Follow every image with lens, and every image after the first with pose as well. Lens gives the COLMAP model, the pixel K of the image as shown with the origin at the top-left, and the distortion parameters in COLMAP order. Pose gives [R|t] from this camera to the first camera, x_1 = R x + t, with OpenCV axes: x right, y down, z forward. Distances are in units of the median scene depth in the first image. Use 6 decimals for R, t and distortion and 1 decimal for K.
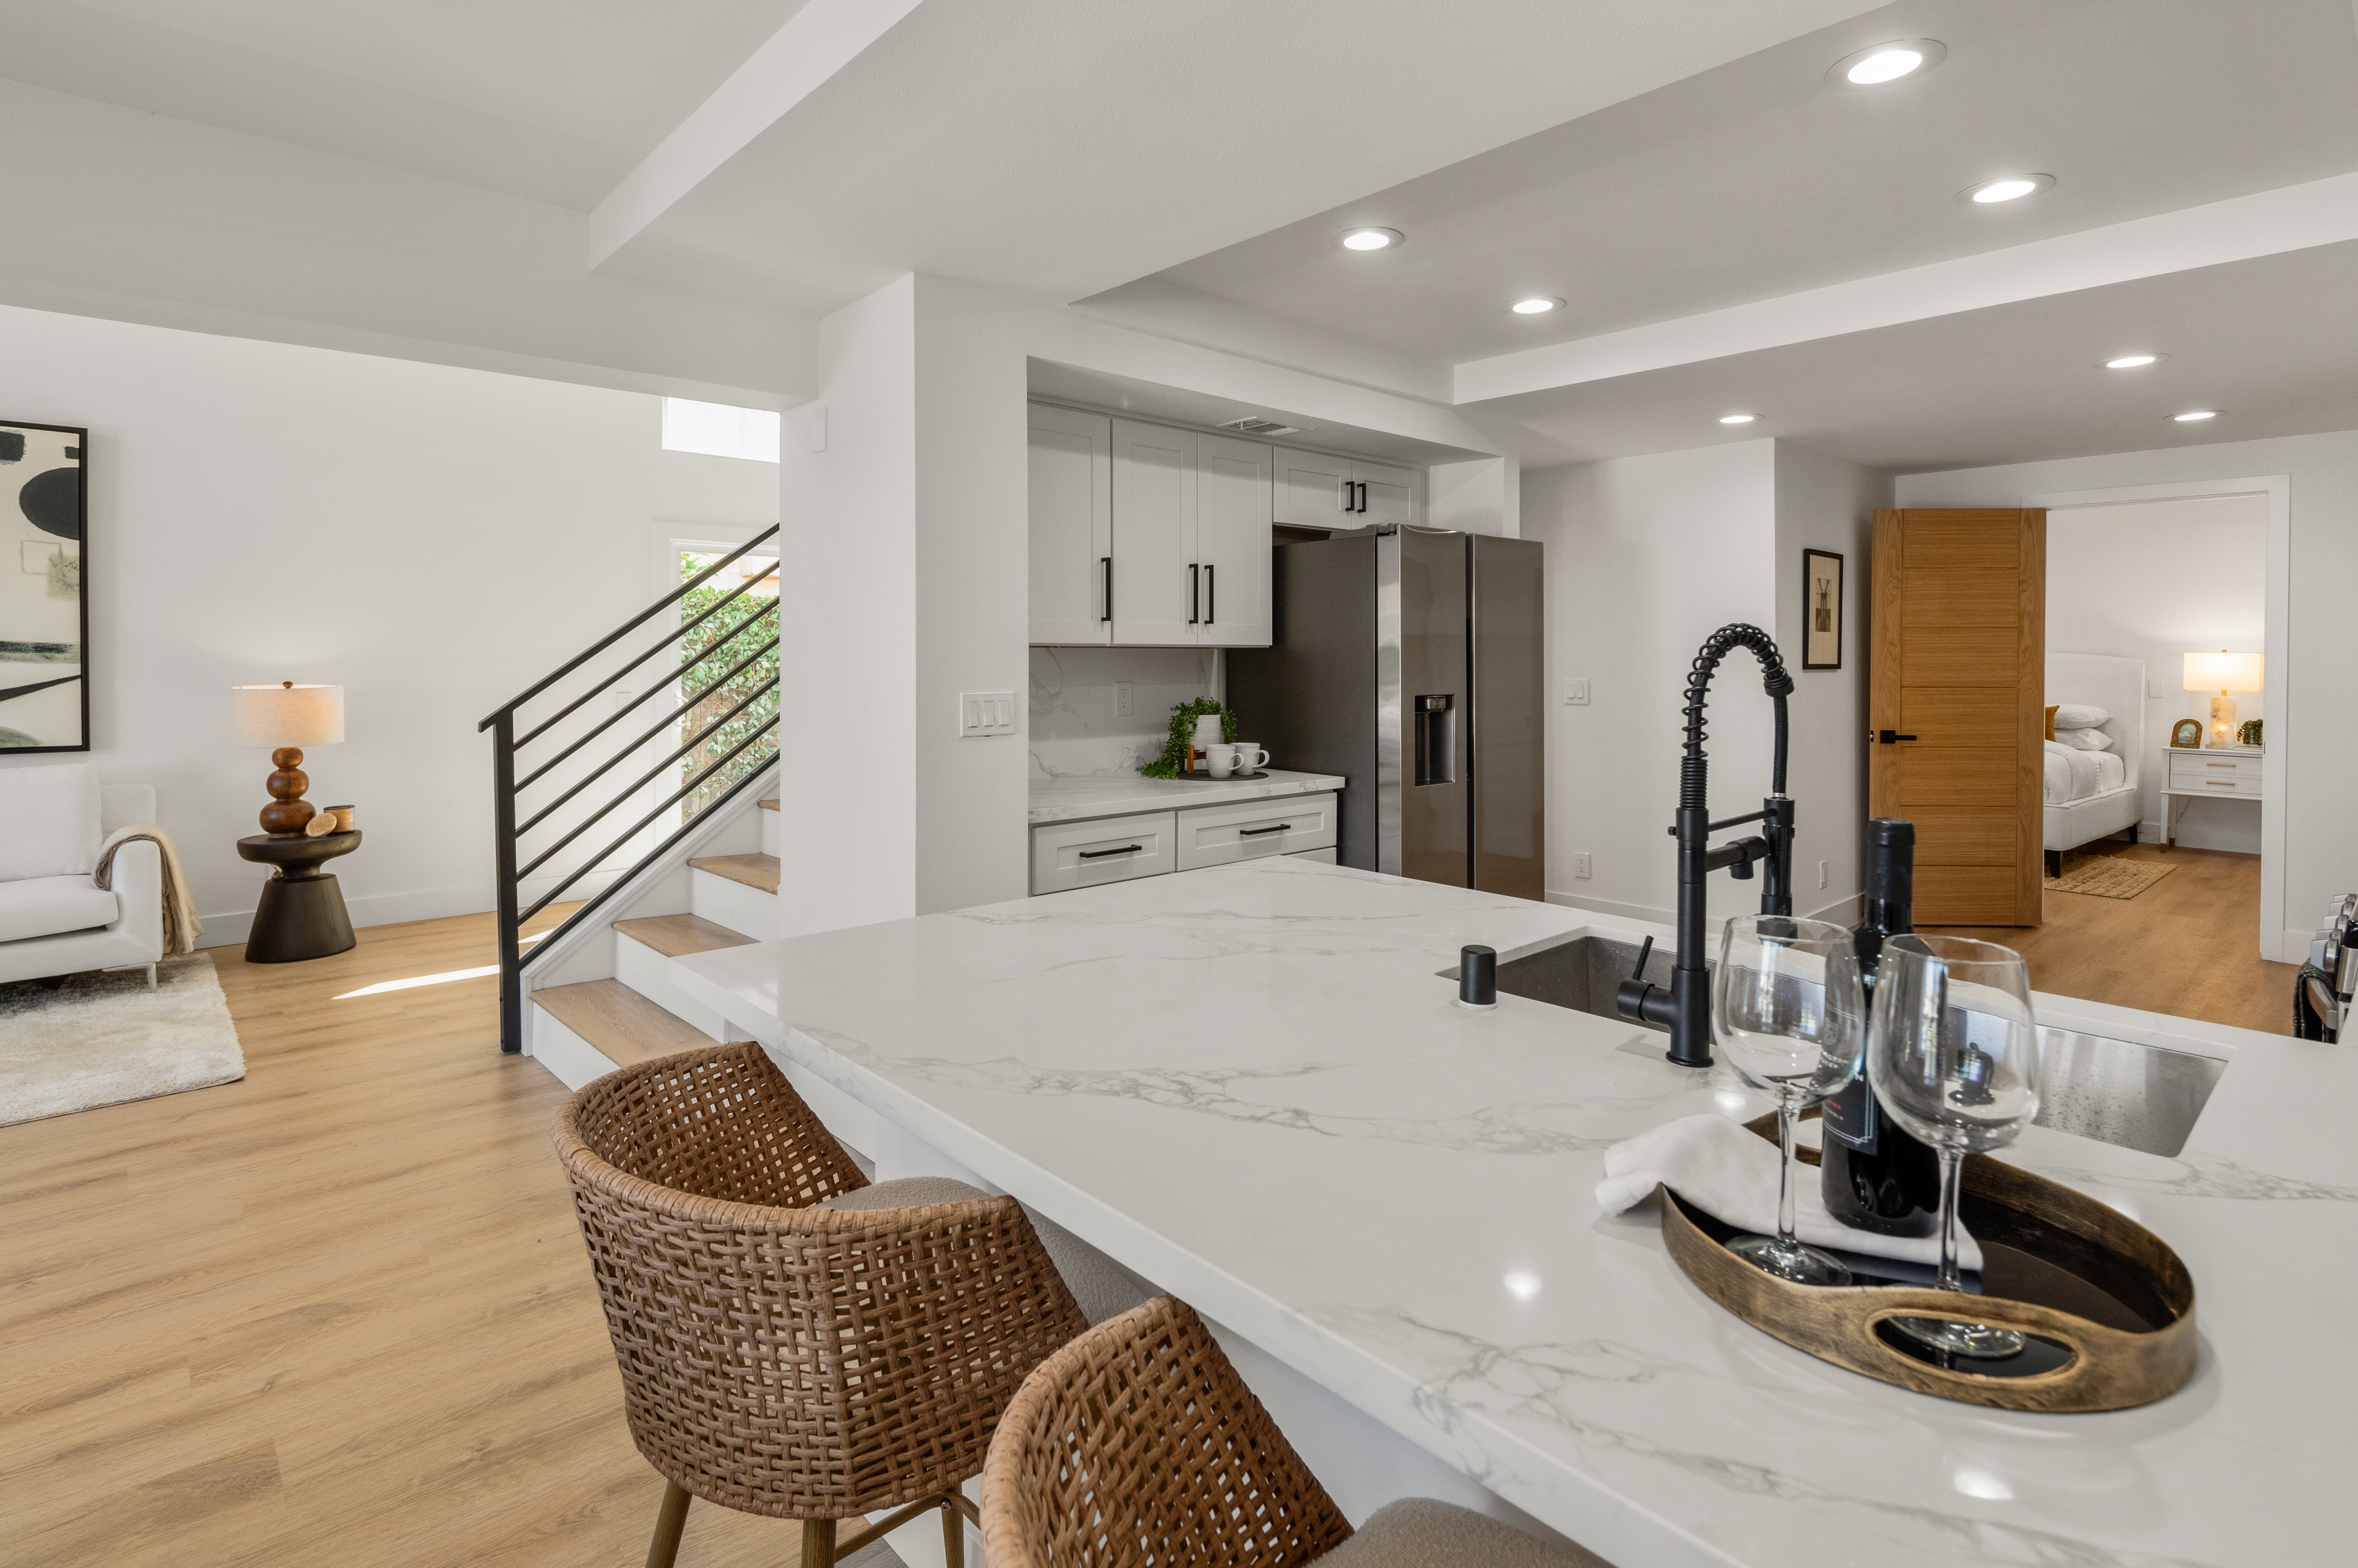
lens RADIAL K [[1144.9, 0, 1180.6], [0, 1144.9, 673.9], [0, 0, 1]] dist [-0.001803, -0.000720]
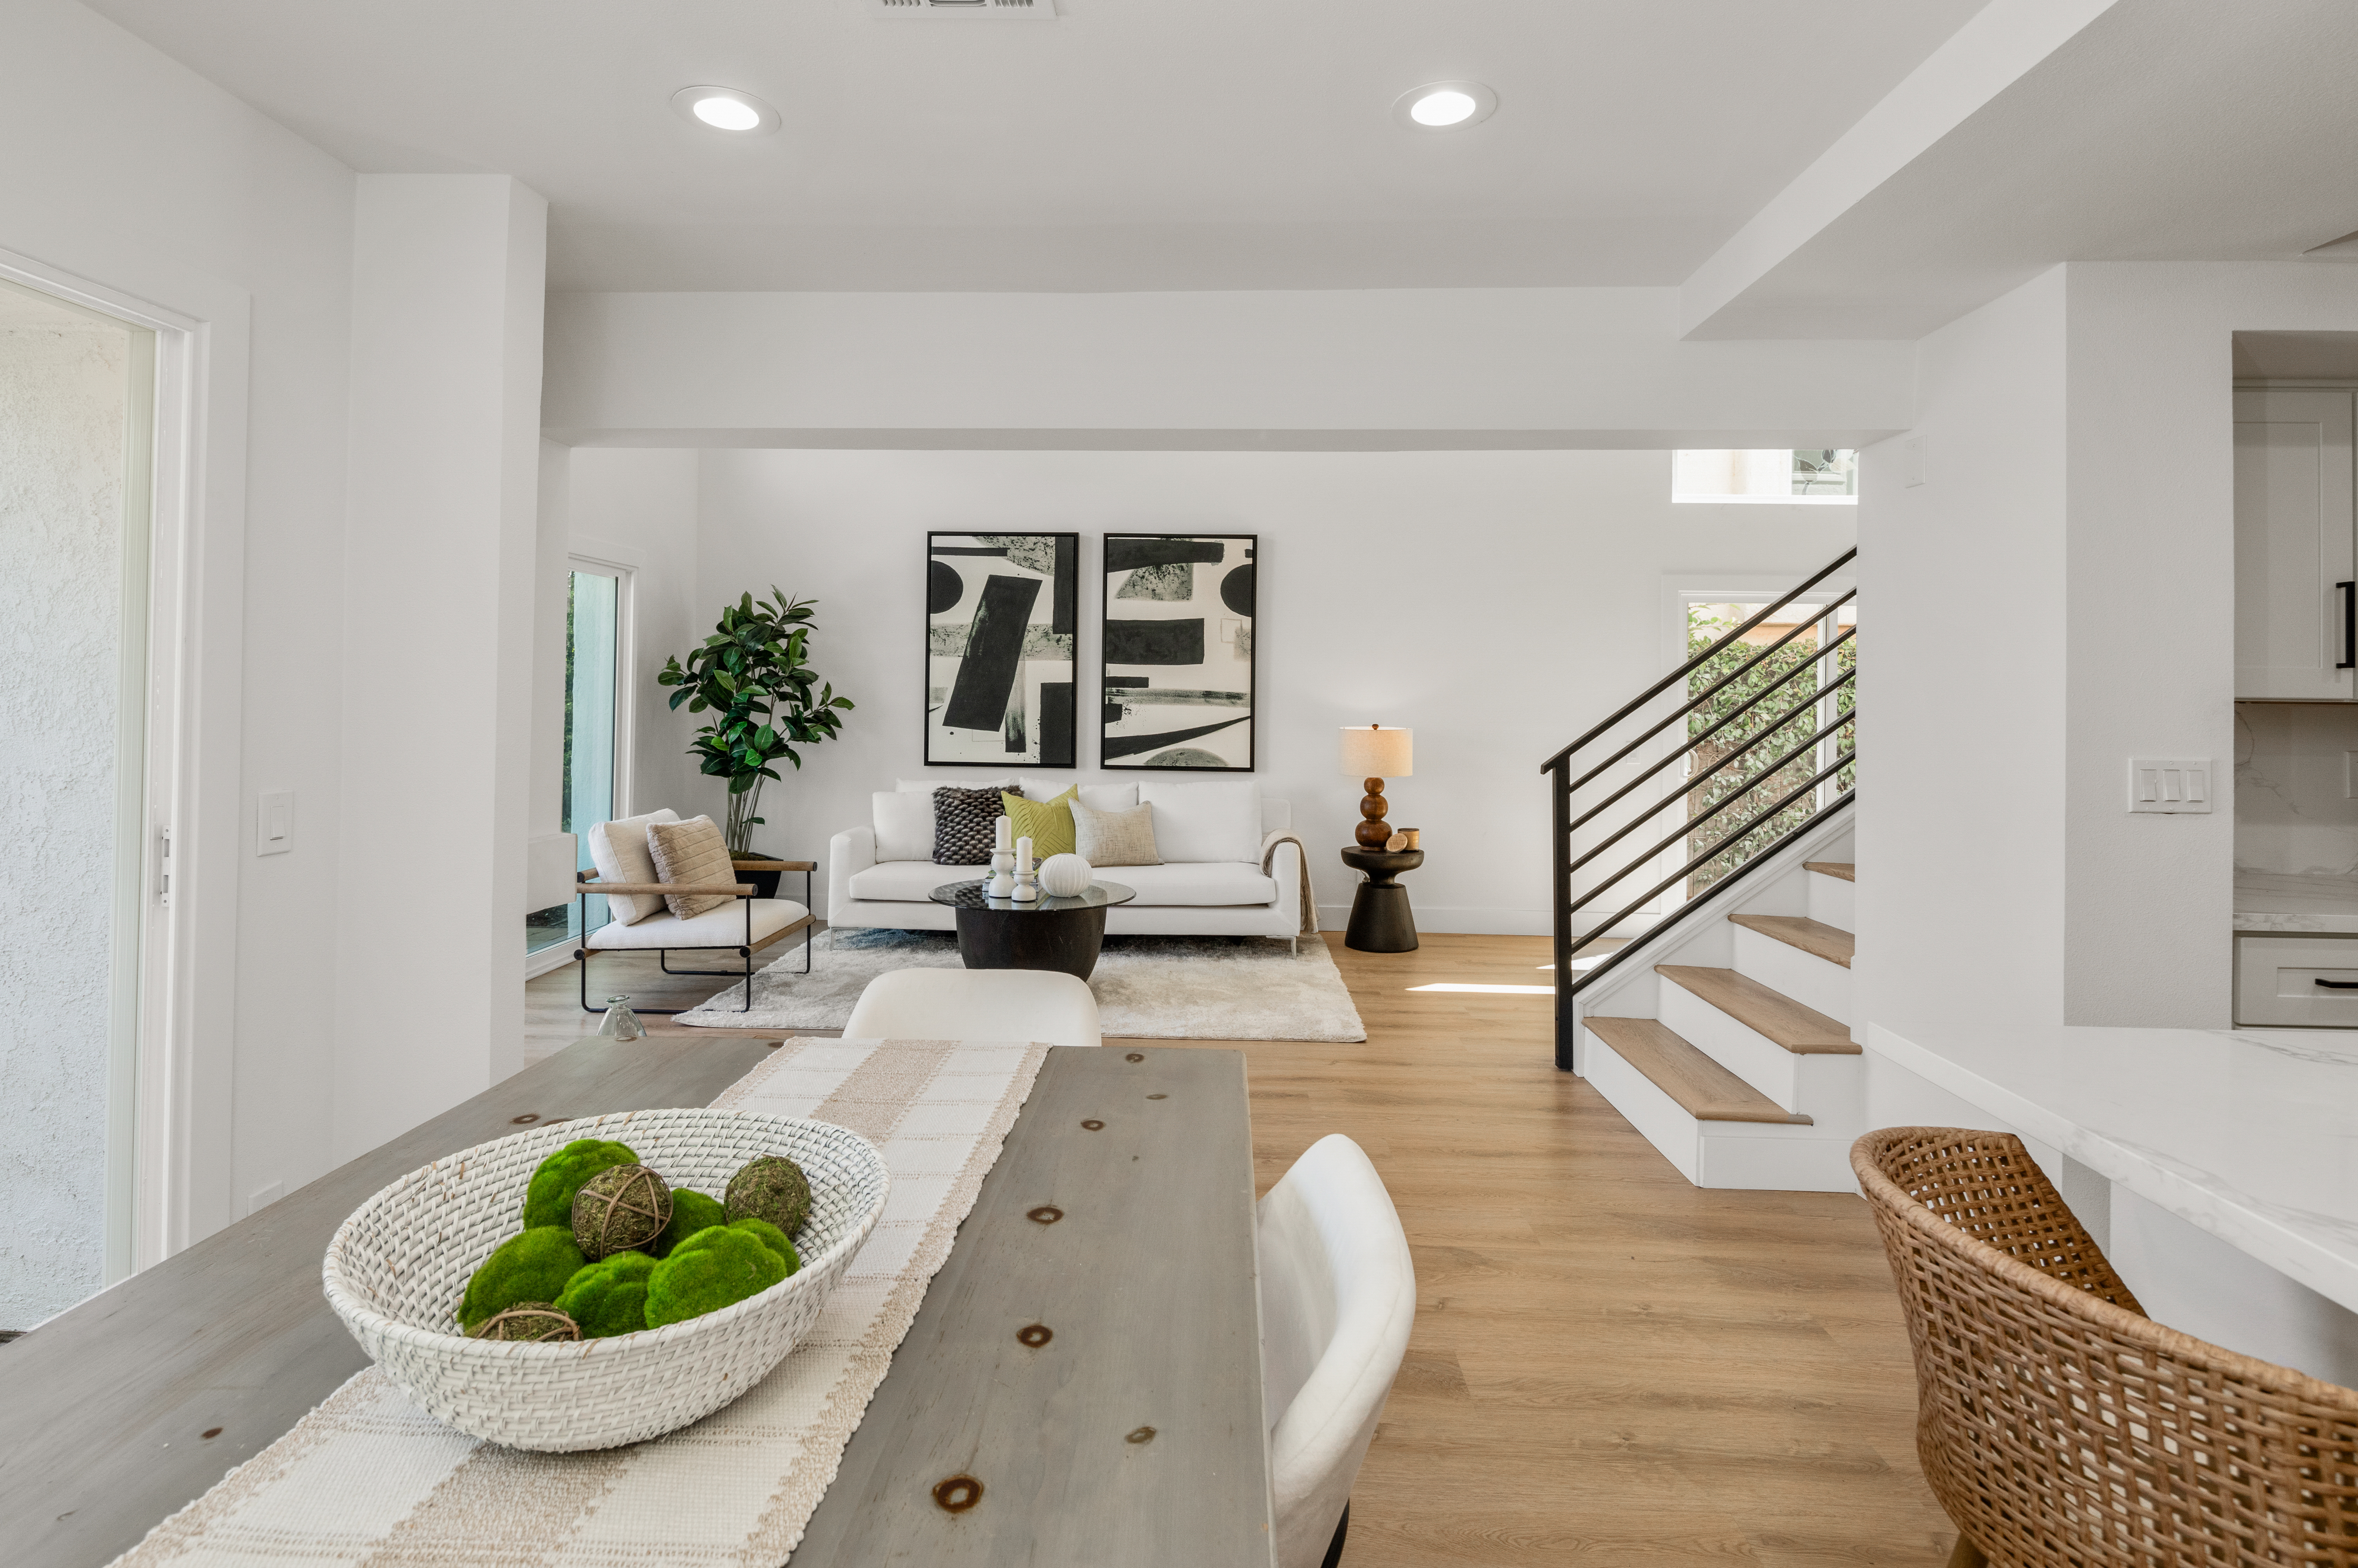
lens RADIAL K [[1153.5, 0, 1178.6], [0, 1153.5, 690.5], [0, 0, 1]] dist [0.001122, -0.000823]
pose [[0.715912, 0.002577, -0.698186, -0.080120], [-0.022815, 0.999545, -0.019705, -0.000222], [0.697818, 0.030036, 0.715645, -0.053610]]
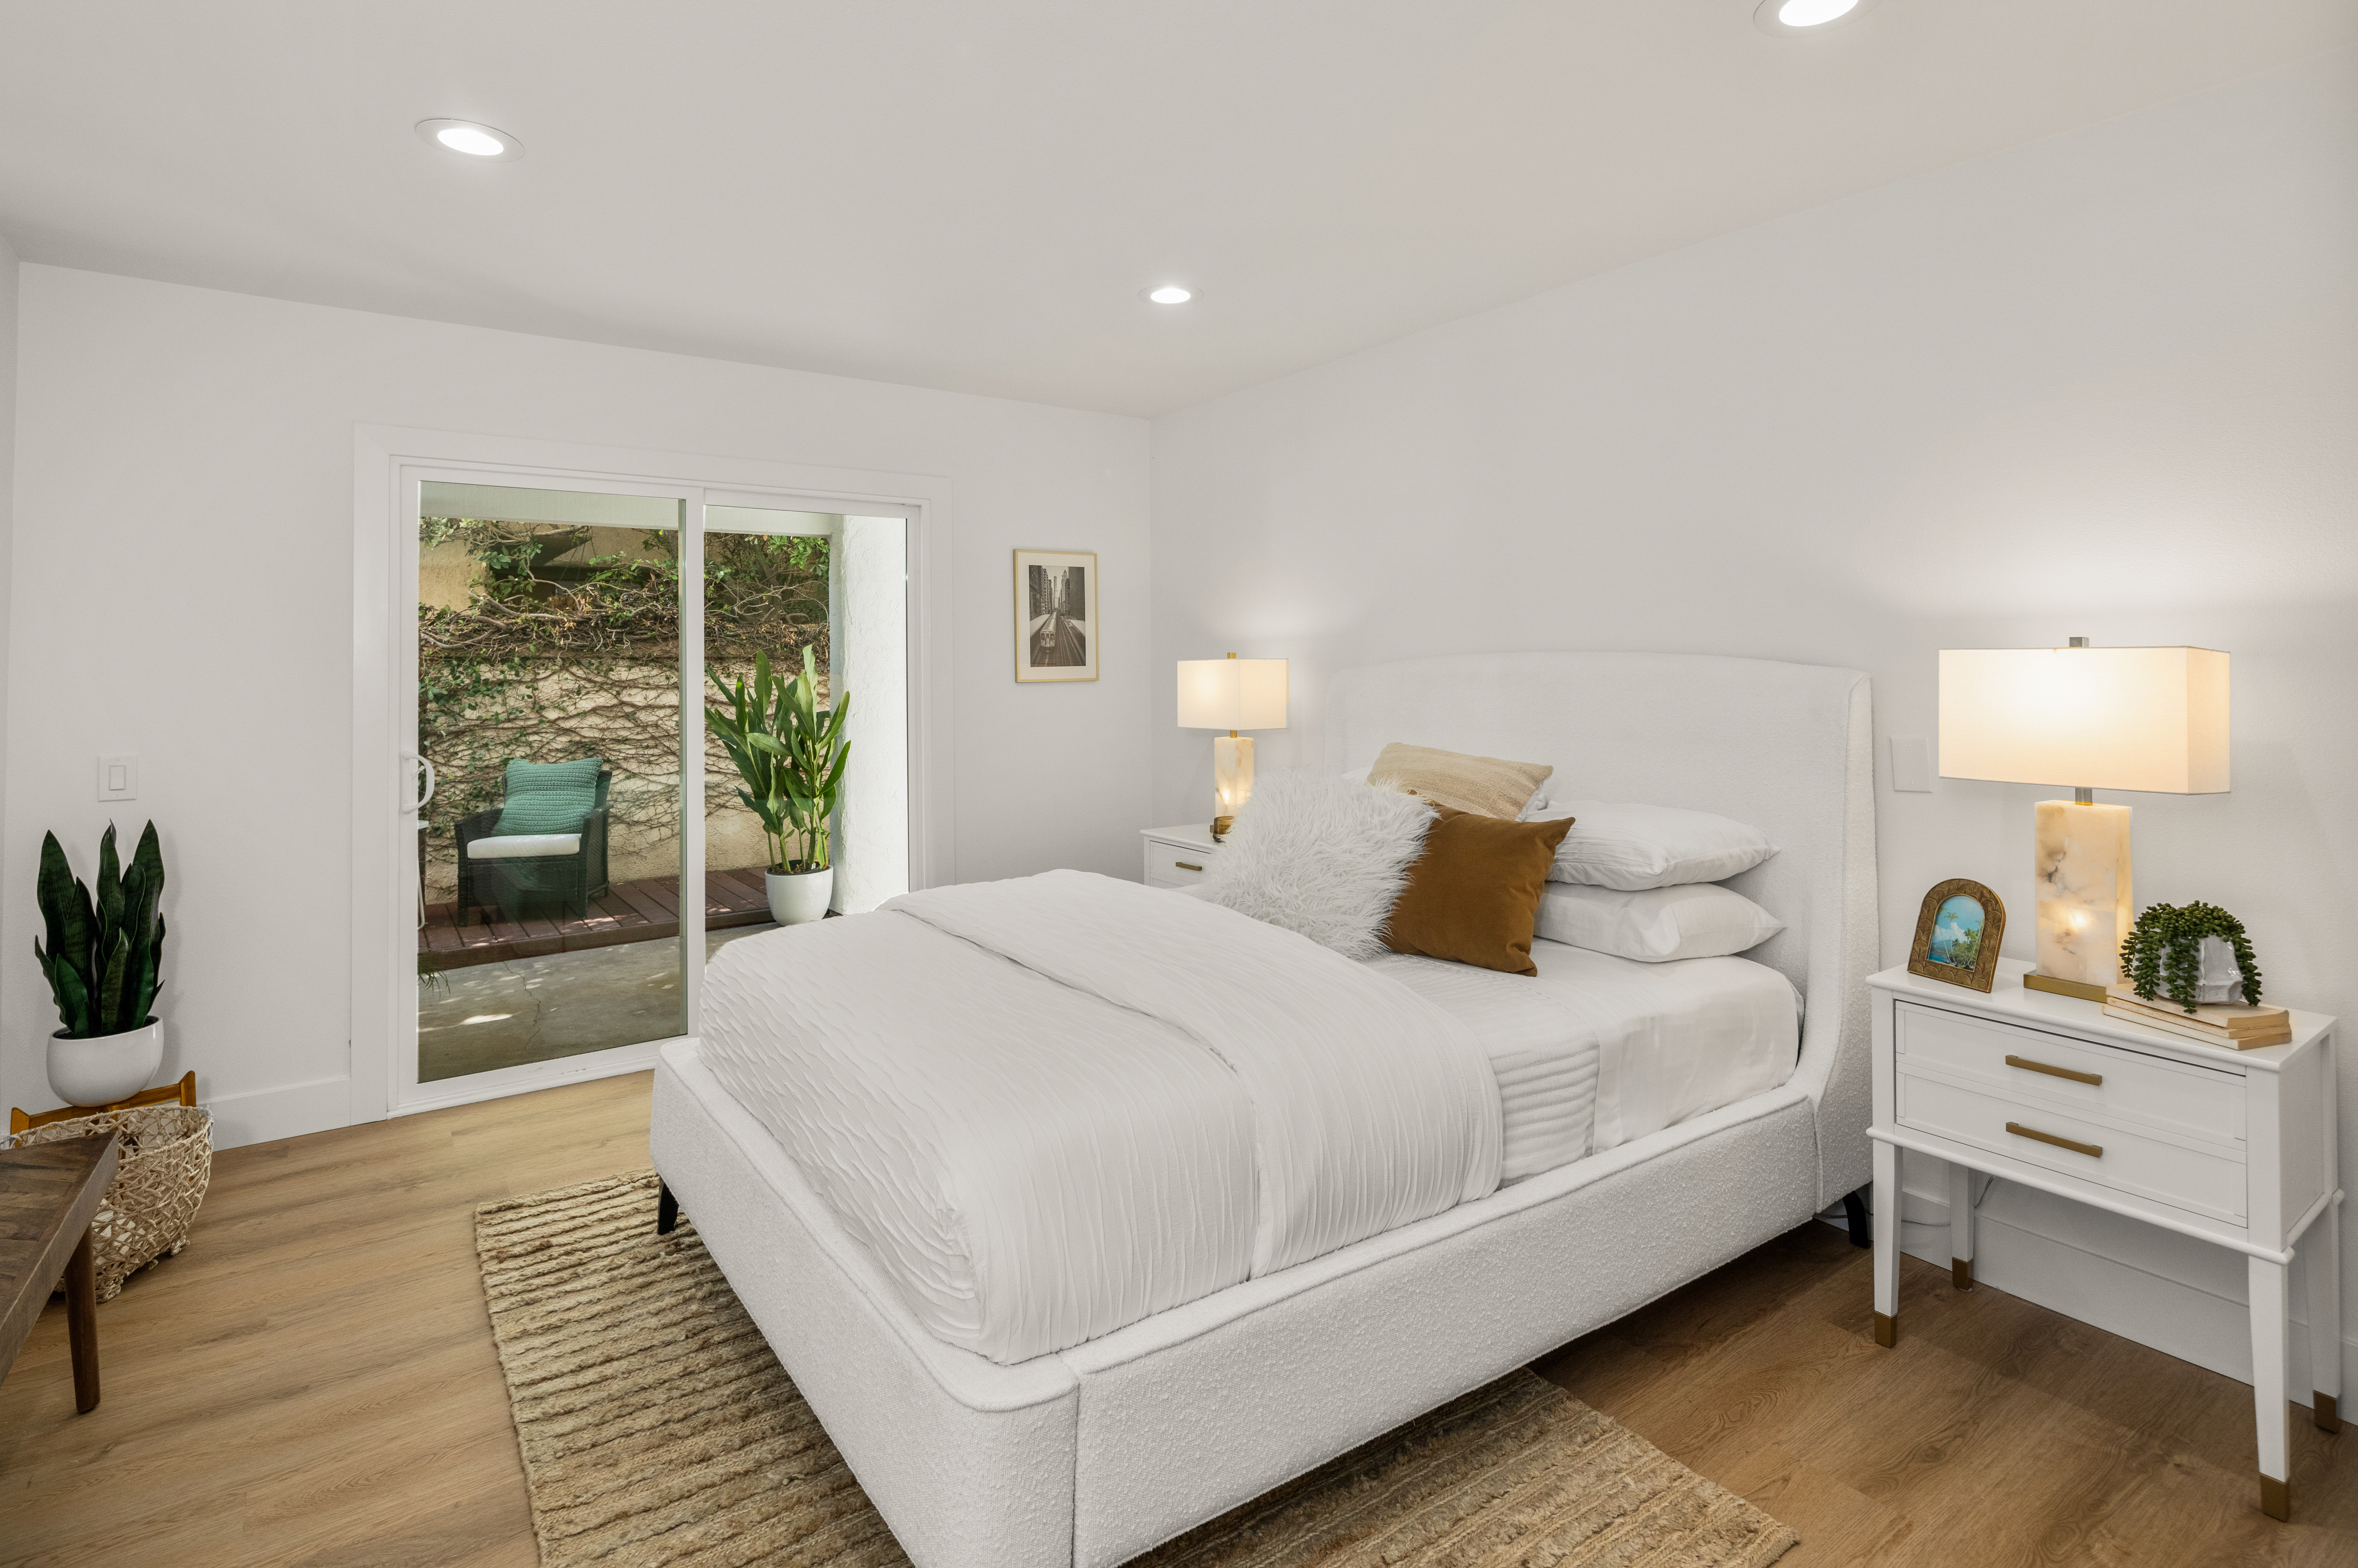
lens RADIAL K [[1171.8, 0, 1174.5], [0, 1171.8, 659.2], [0, 0, 1]] dist [0.002992, 0.000299]
pose [[0.992306, -0.010796, -0.123337, 0.237878], [0.006616, 0.999391, -0.034251, -0.002182], [0.123631, 0.033172, 0.991774, 0.224937]]
